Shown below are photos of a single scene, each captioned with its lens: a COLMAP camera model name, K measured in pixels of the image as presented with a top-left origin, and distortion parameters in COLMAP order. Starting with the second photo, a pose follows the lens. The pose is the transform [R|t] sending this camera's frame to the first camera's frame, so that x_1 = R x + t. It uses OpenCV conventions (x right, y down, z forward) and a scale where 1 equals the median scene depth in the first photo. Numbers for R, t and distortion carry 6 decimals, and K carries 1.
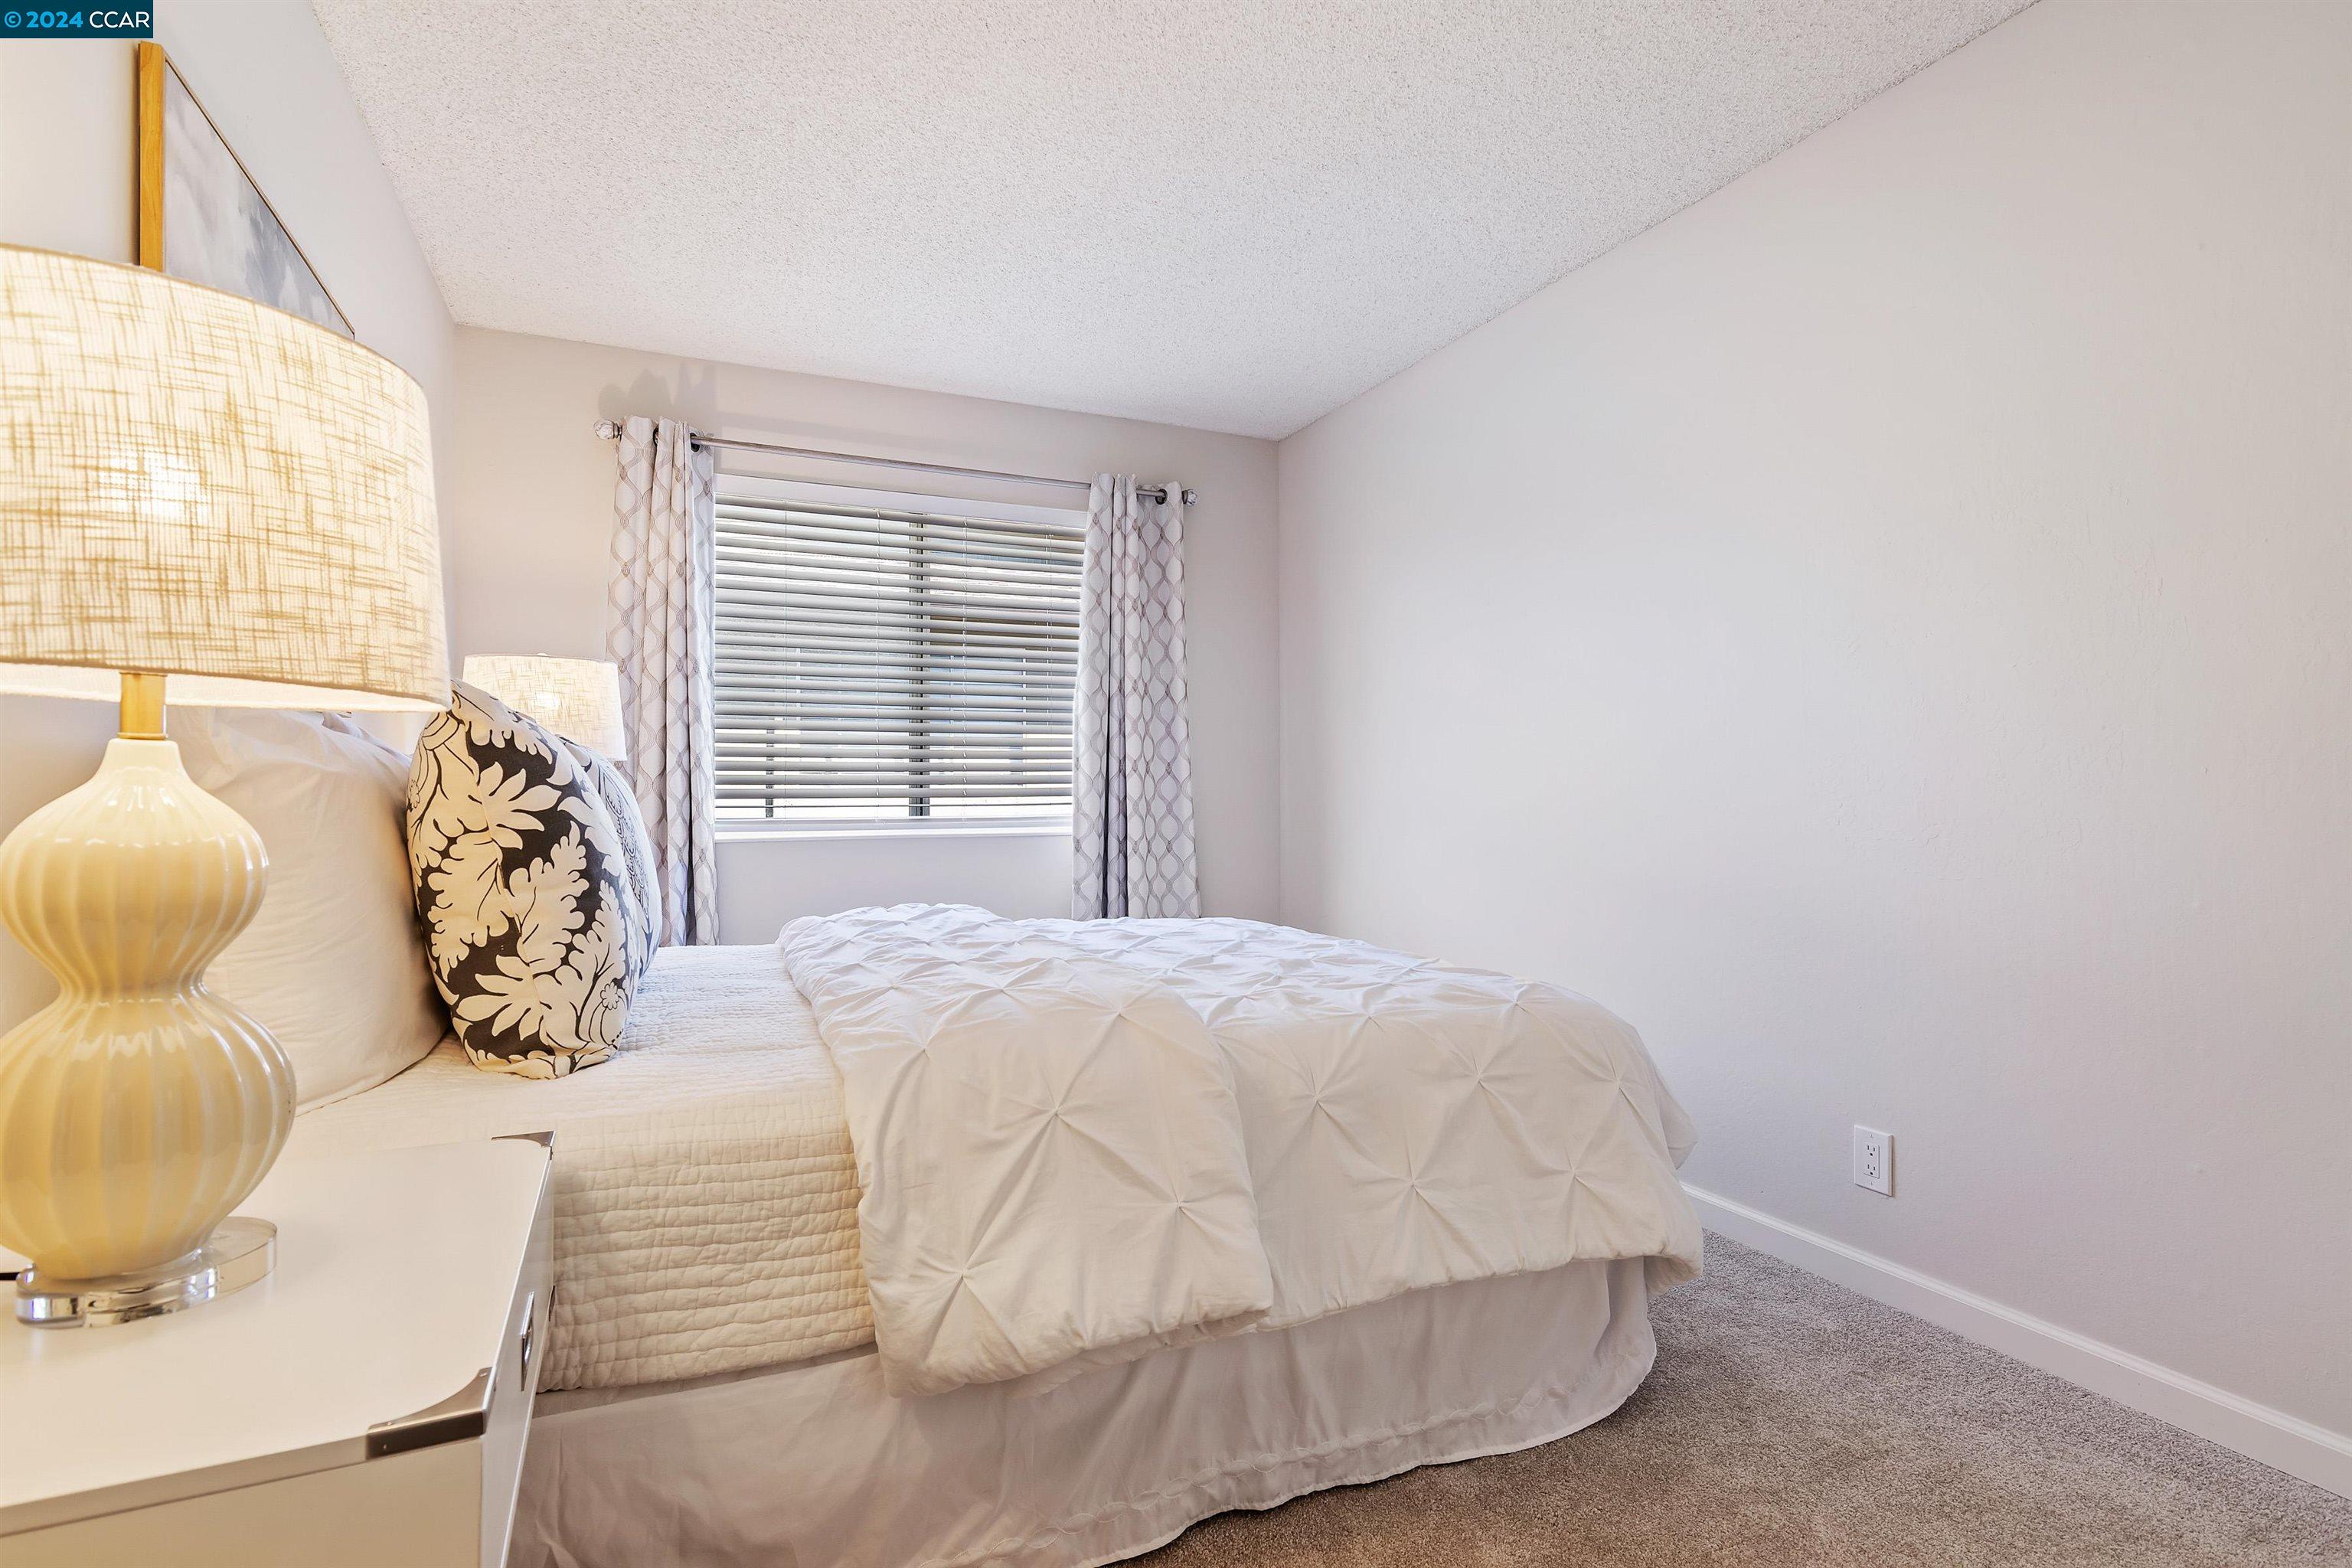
lens RADIAL K [[1149.6, 0, 1179.0], [0, 1149.6, 809.3], [0, 0, 1]] dist [0.001296, -0.000011]
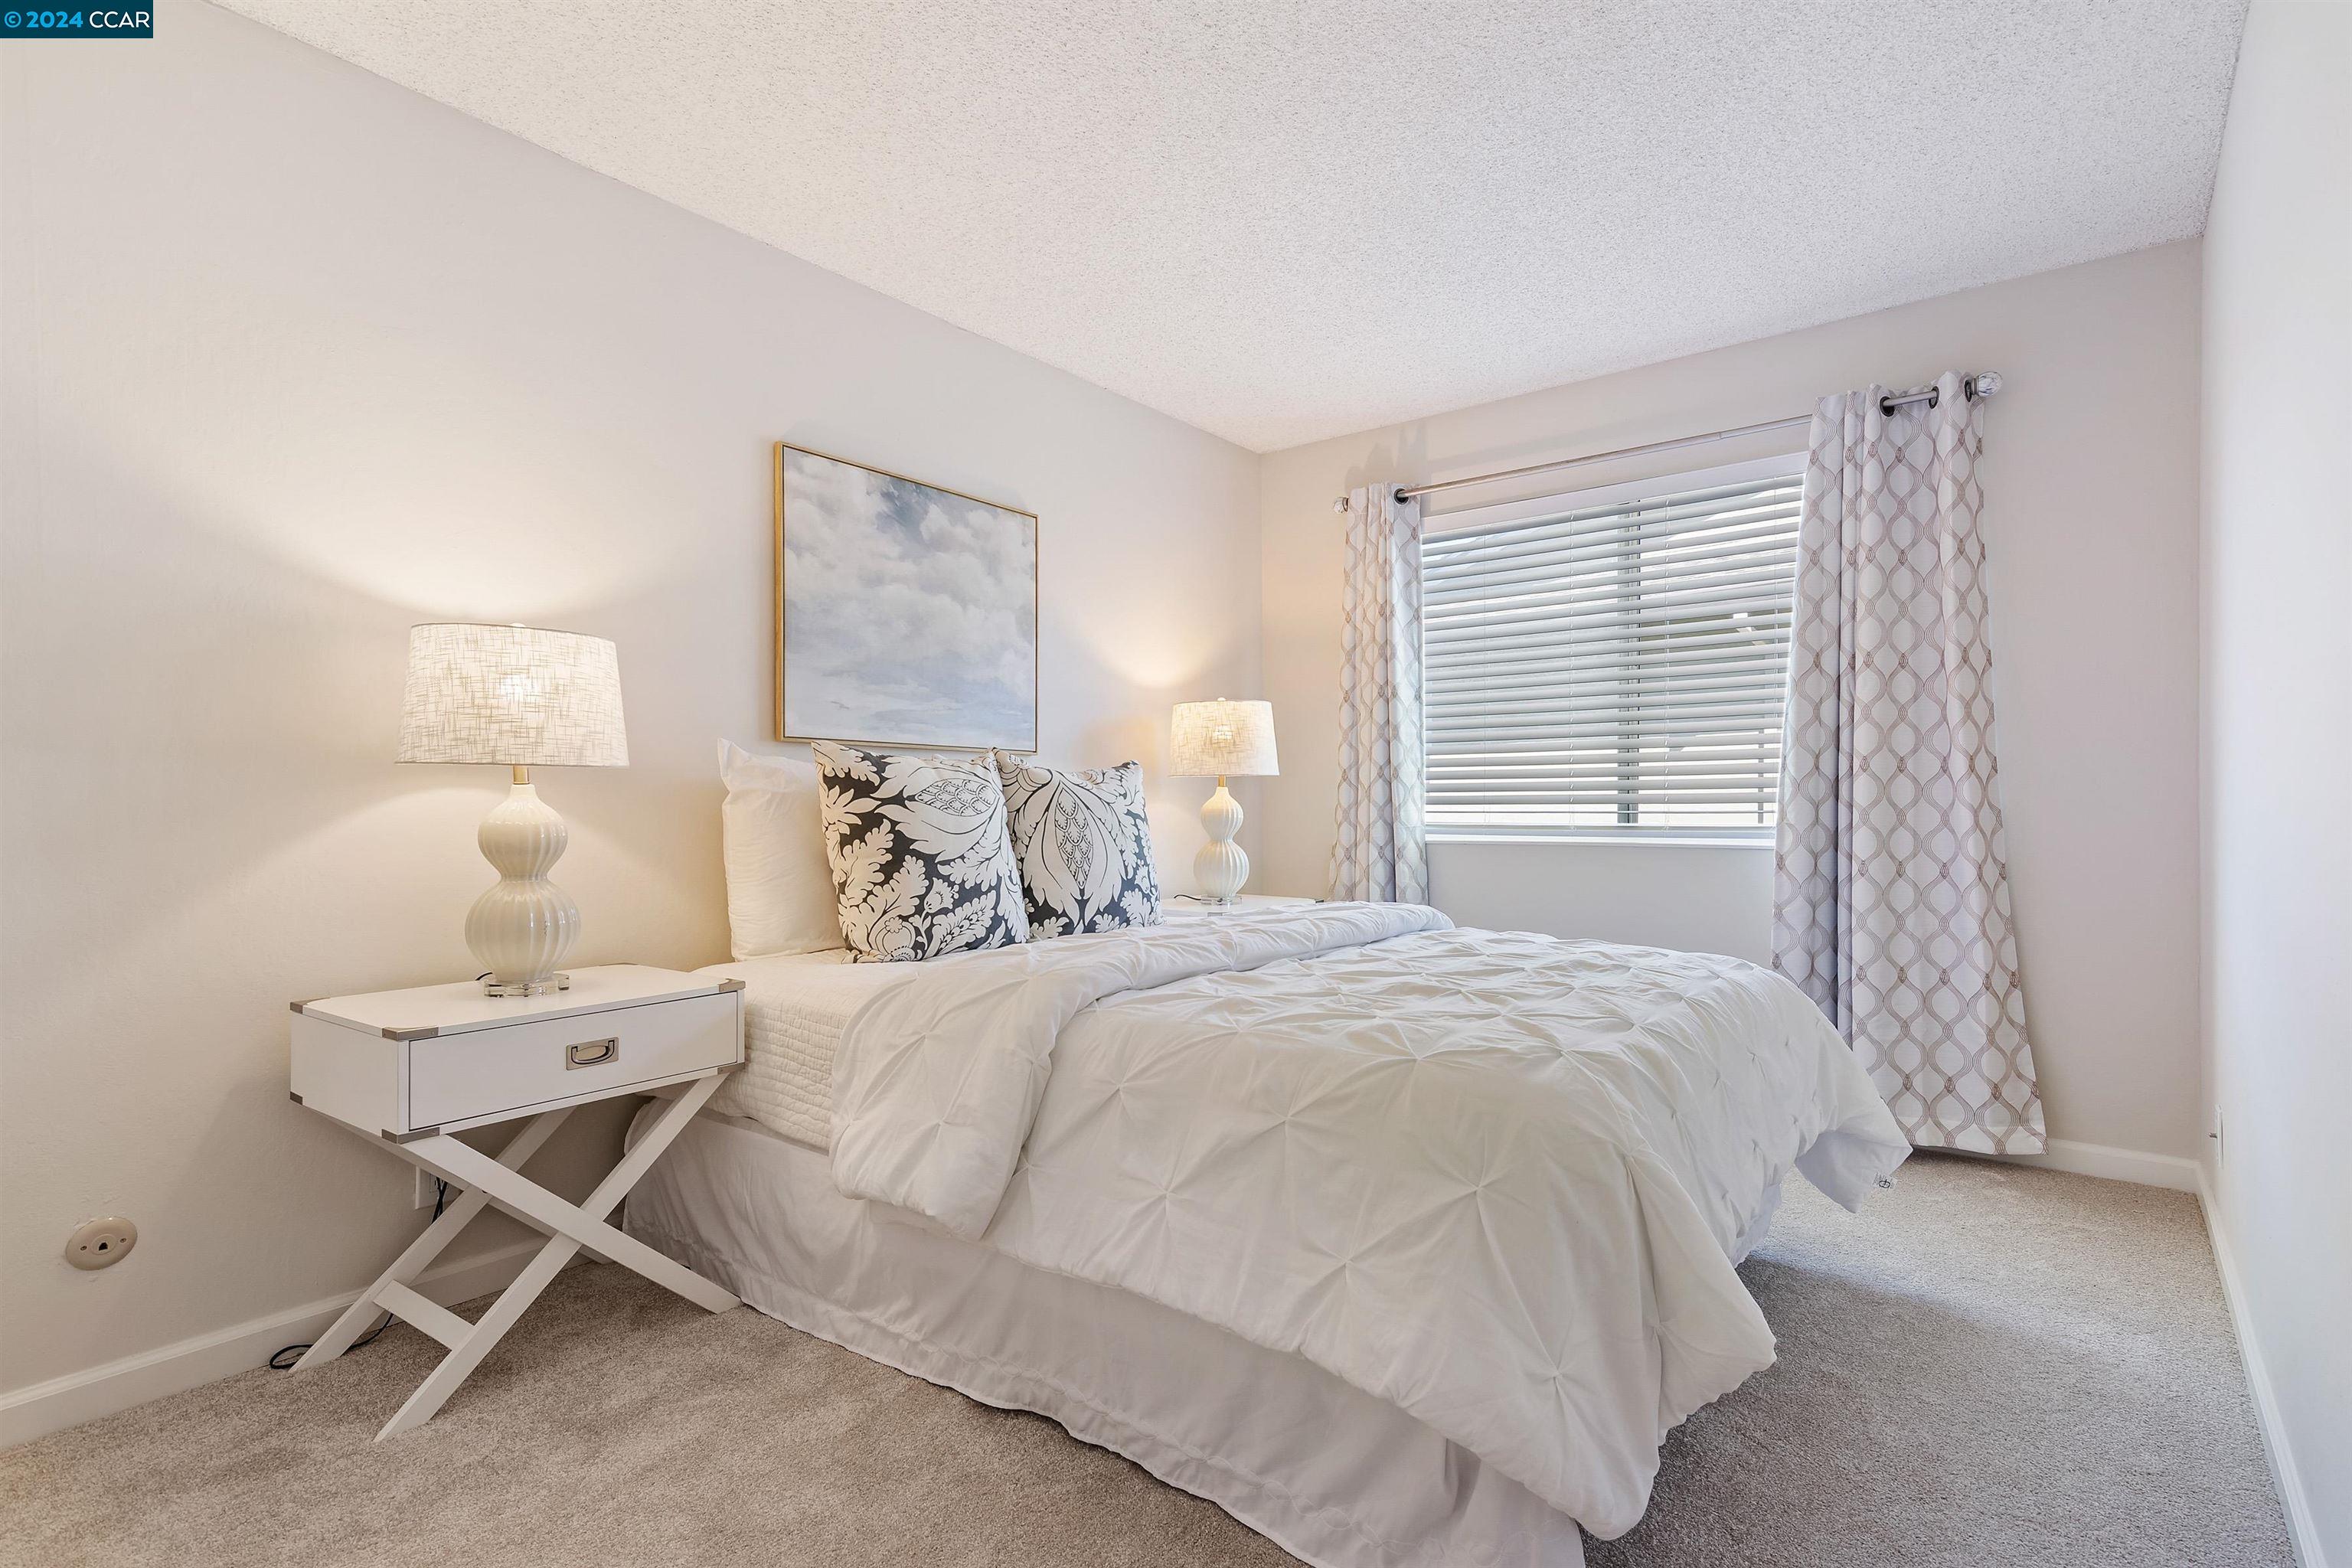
lens RADIAL K [[1162.5, 0, 1179.0], [0, 1162.5, 829.5], [0, 0, 1]] dist [0.033456, -0.000201]
pose [[0.465339, 0.022099, -0.884857, 1.121582], [-0.009166, 0.999755, 0.020148, -0.012286], [0.885085, -0.001265, 0.465428, 0.551607]]
